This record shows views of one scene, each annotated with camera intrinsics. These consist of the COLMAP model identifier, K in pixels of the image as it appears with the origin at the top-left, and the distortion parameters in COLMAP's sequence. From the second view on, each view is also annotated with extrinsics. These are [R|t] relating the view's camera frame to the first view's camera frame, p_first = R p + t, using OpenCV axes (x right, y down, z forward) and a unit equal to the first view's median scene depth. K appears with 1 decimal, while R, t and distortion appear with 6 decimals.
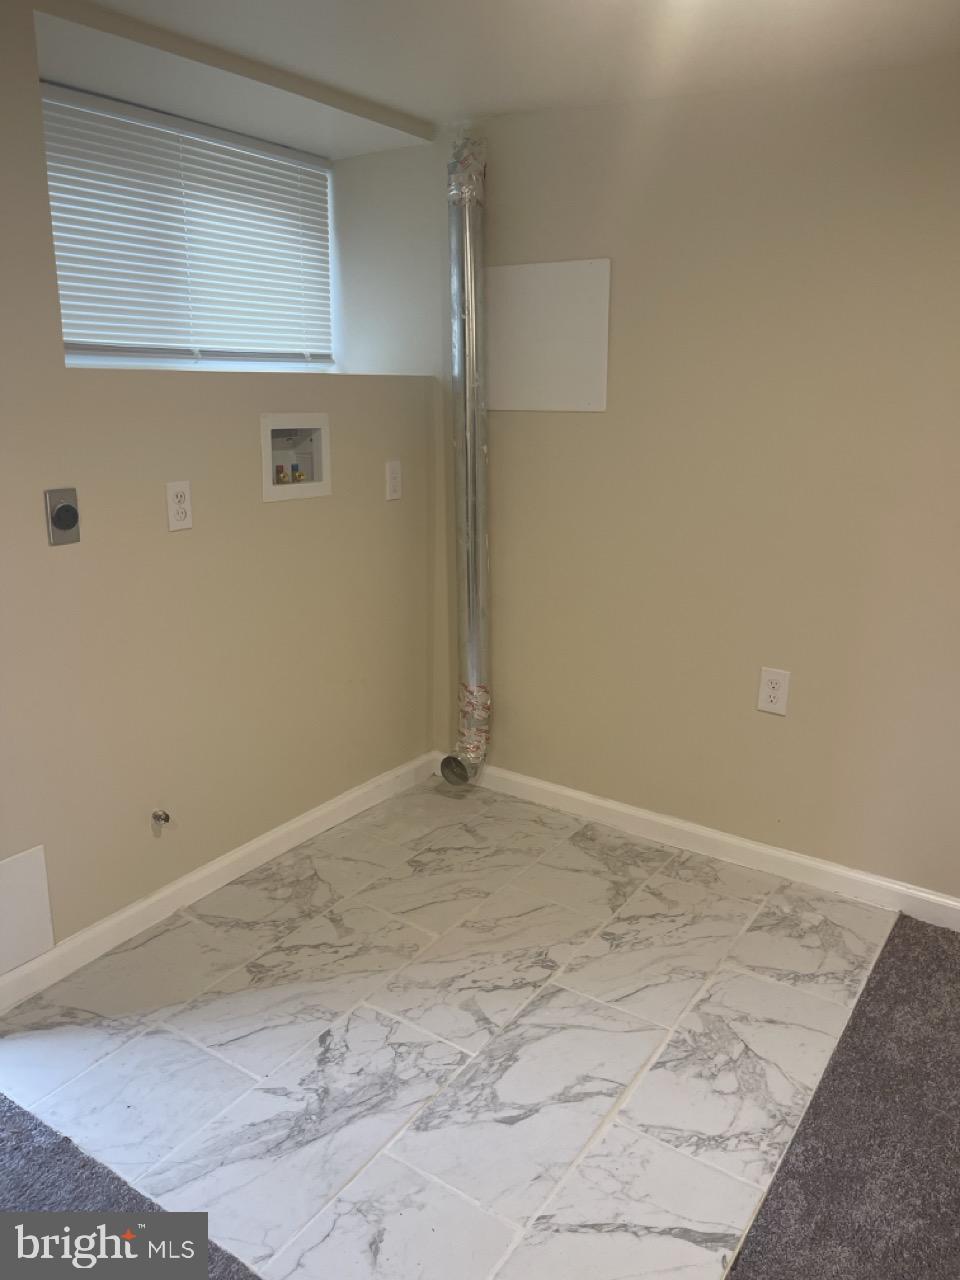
lens RADIAL K [[967.1, 0, 497.2], [0, 967.1, 638.9], [0, 0, 1]] dist [0.070366, -0.097748]
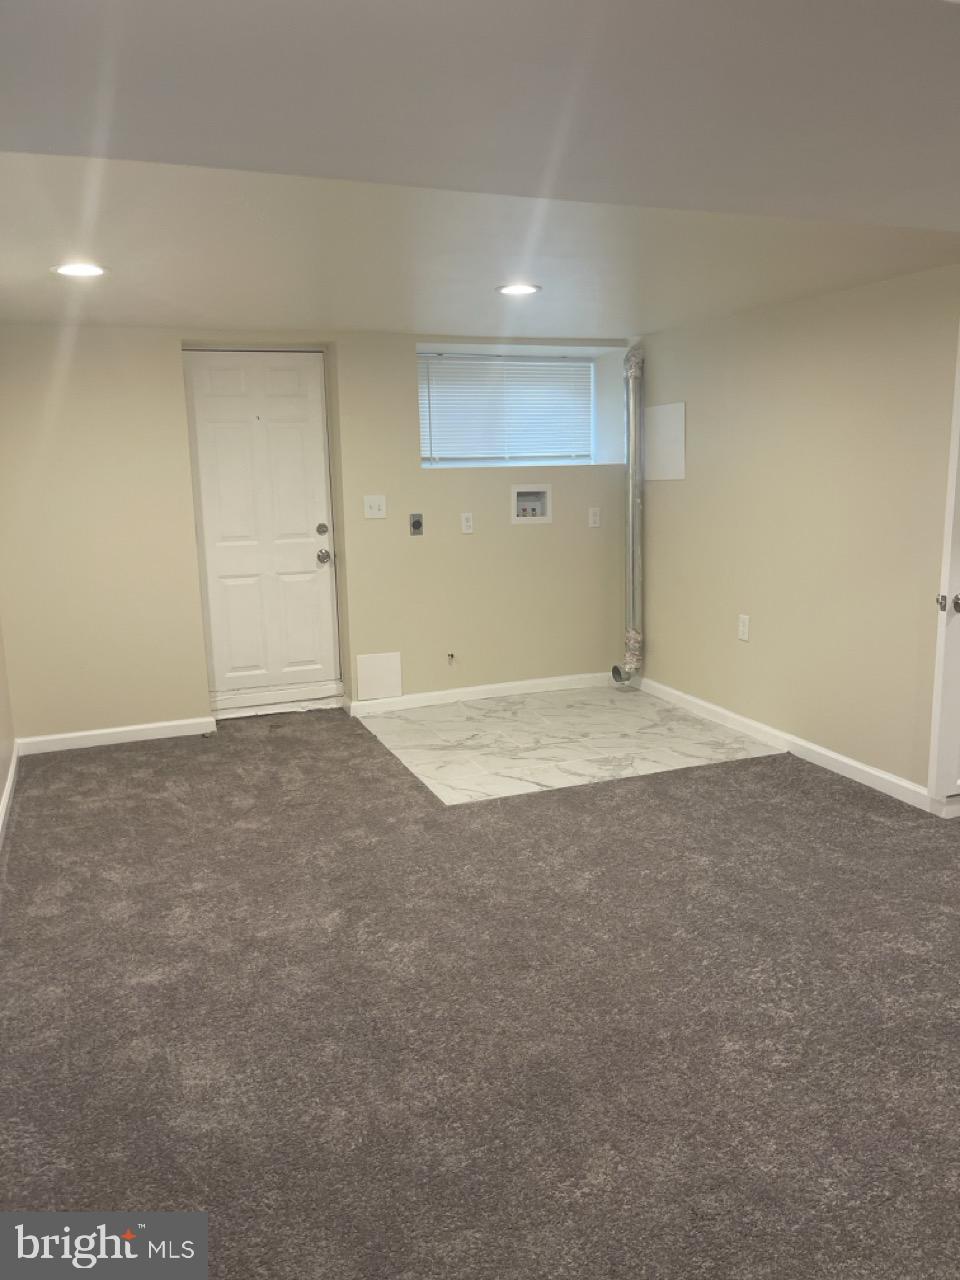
lens RADIAL K [[967.1, 0, 497.2], [0, 967.1, 638.9], [0, 0, 1]] dist [0.070366, -0.097748]
pose [[0.821314, 0.066131, -0.566631, 0.950222], [-0.112955, 0.992445, -0.047897, 0.216892], [0.559182, 0.103342, 0.822579, -0.764153]]
